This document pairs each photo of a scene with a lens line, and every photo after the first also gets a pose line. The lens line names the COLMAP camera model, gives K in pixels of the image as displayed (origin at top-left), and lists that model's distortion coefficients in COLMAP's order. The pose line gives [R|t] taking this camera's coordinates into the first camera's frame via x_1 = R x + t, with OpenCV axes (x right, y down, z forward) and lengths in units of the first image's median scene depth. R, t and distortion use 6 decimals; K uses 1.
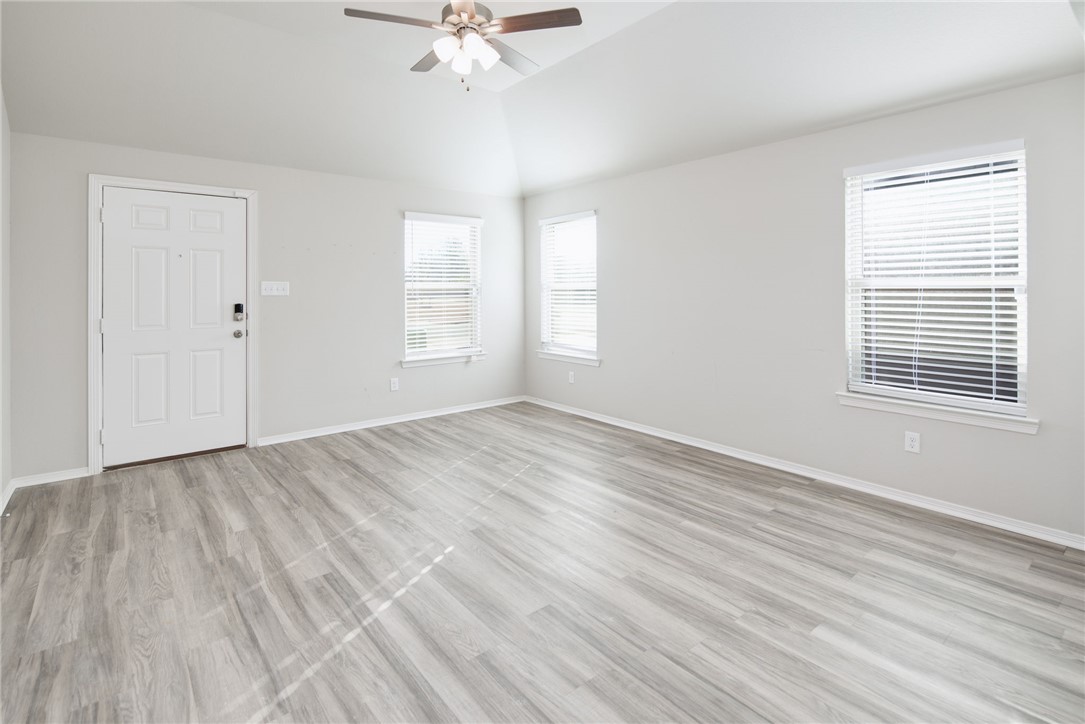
lens RADIAL K [[525.8, 0, 552.8], [0, 525.8, 353.1], [0, 0, 1]] dist [0.002249, -0.000141]
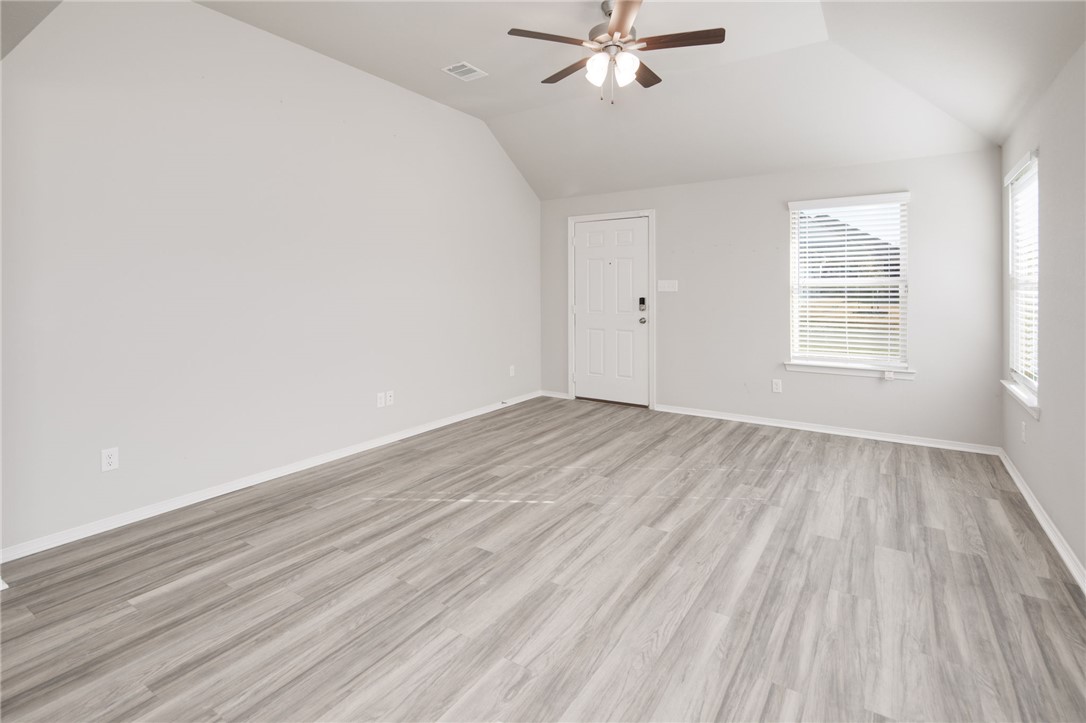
lens RADIAL K [[526.3, 0, 553.2], [0, 526.3, 362.5], [0, 0, 1]] dist [0.002249, -0.000141]
pose [[0.291583, 0.138476, -0.946469, 0.926885], [-0.112023, 0.987600, 0.109983, -0.081700], [0.949963, 0.073957, 0.303480, 0.614247]]
